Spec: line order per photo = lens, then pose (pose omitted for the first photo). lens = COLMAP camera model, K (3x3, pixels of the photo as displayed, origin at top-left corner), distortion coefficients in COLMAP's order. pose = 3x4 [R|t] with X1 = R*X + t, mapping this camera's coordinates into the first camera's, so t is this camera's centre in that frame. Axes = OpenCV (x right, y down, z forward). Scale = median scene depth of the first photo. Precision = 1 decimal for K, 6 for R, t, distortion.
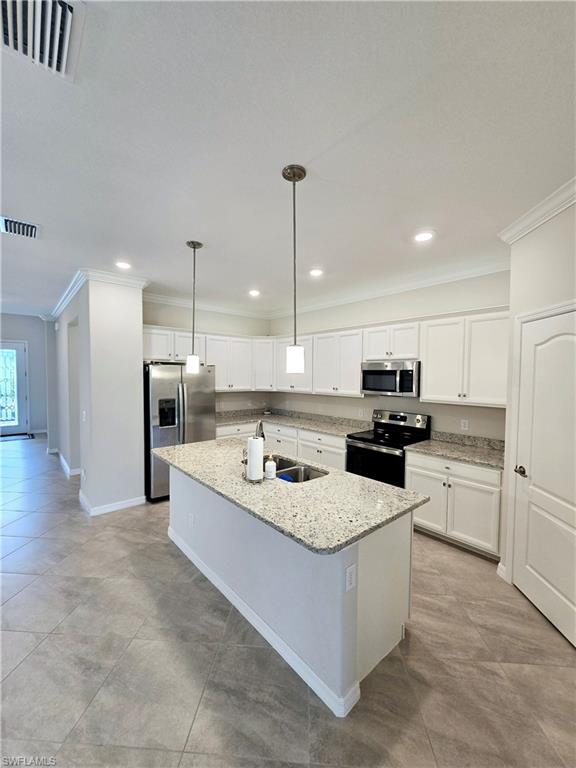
lens RADIAL K [[314.6, 0, 289.1], [0, 314.6, 387.9], [0, 0, 1]] dist [-0.001477, 0.002483]
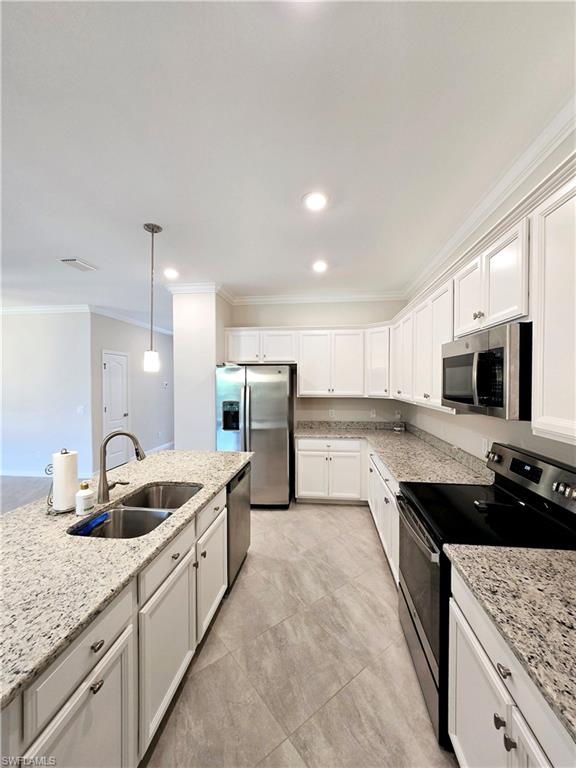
lens RADIAL K [[314.6, 0, 287.5], [0, 314.6, 385.7], [0, 0, 1]] dist [-0.001477, 0.002483]
pose [[0.671608, 0.003265, -0.740900, 0.472705], [-0.025878, 0.999484, -0.019053, 0.001355], [0.740455, 0.031969, 0.671346, 0.527804]]
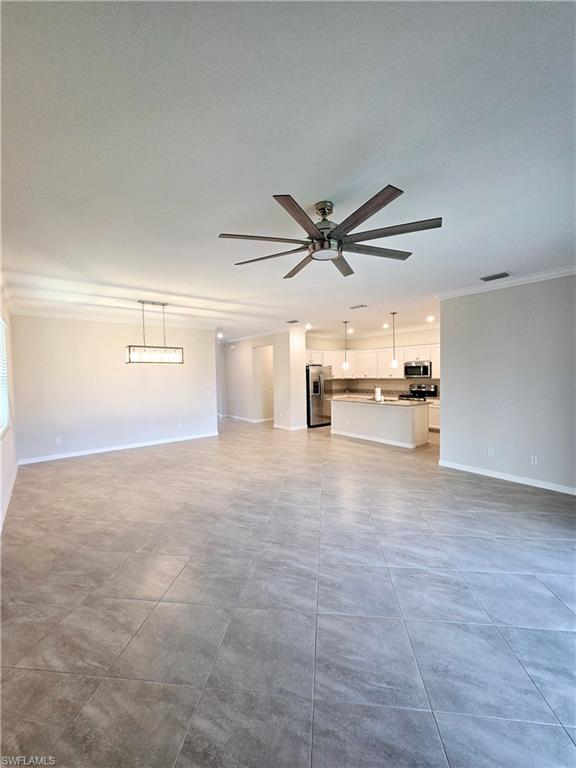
lens RADIAL K [[314.6, 0, 288.5], [0, 314.6, 392.7], [0, 0, 1]] dist [-0.001477, 0.002483]
pose [[0.998615, -0.022349, -0.047637, -0.521685], [0.023280, 0.999547, 0.019076, 0.073871], [0.047190, -0.020158, 0.998683, -1.352135]]
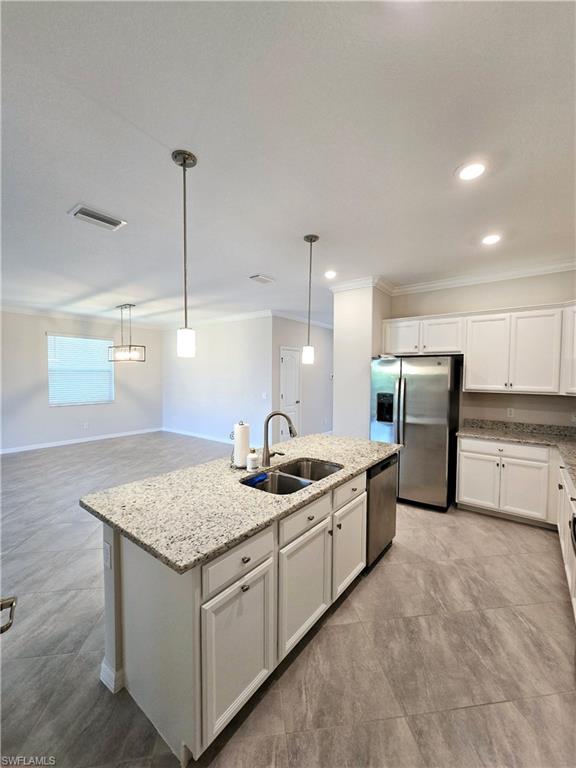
lens RADIAL K [[314.6, 0, 288.0], [0, 314.6, 386.6], [0, 0, 1]] dist [-0.001477, 0.002483]
pose [[0.202302, 0.035035, -0.978696, 0.534431], [-0.048032, 0.998512, 0.025816, 0.004396], [0.978145, 0.041786, 0.203684, 0.558976]]
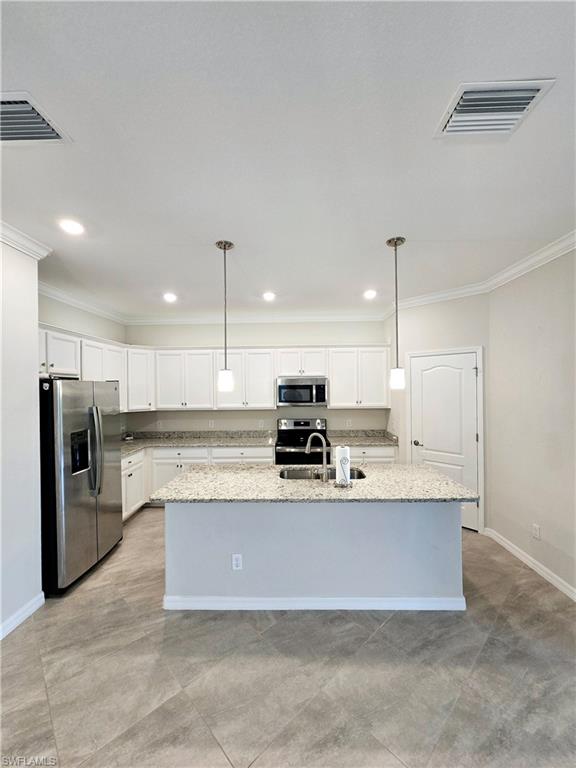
lens RADIAL K [[314.6, 0, 287.9], [0, 314.6, 386.2], [0, 0, 1]] dist [-0.001477, 0.002483]
pose [[0.669618, -0.012124, 0.742607, -0.642005], [0.047523, 0.998517, -0.026550, -0.022021], [-0.741184, 0.053069, 0.669201, 0.226965]]
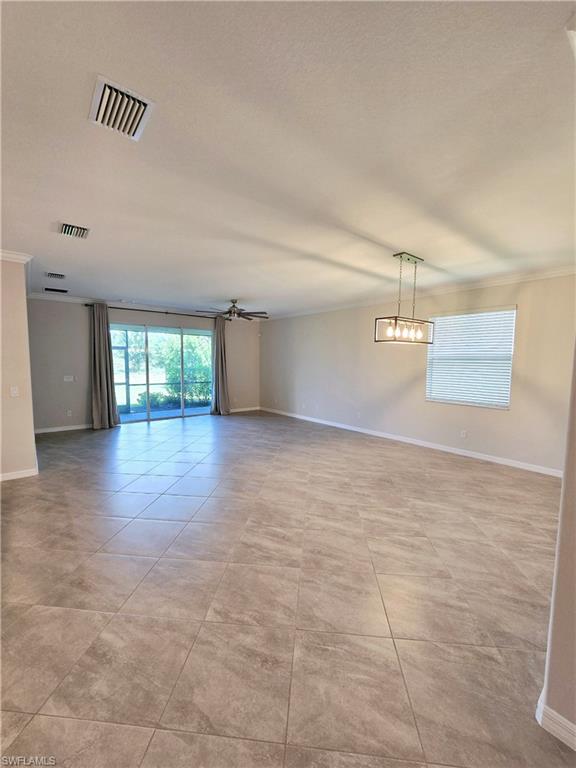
lens RADIAL K [[314.6, 0, 287.0], [0, 314.6, 387.1], [0, 0, 1]] dist [-0.001477, 0.002483]
pose [[-0.999401, -0.018422, 0.029313, -0.839633], [-0.014435, 0.991298, 0.130841, -0.028691], [-0.031468, 0.130339, -0.990970, 1.158230]]
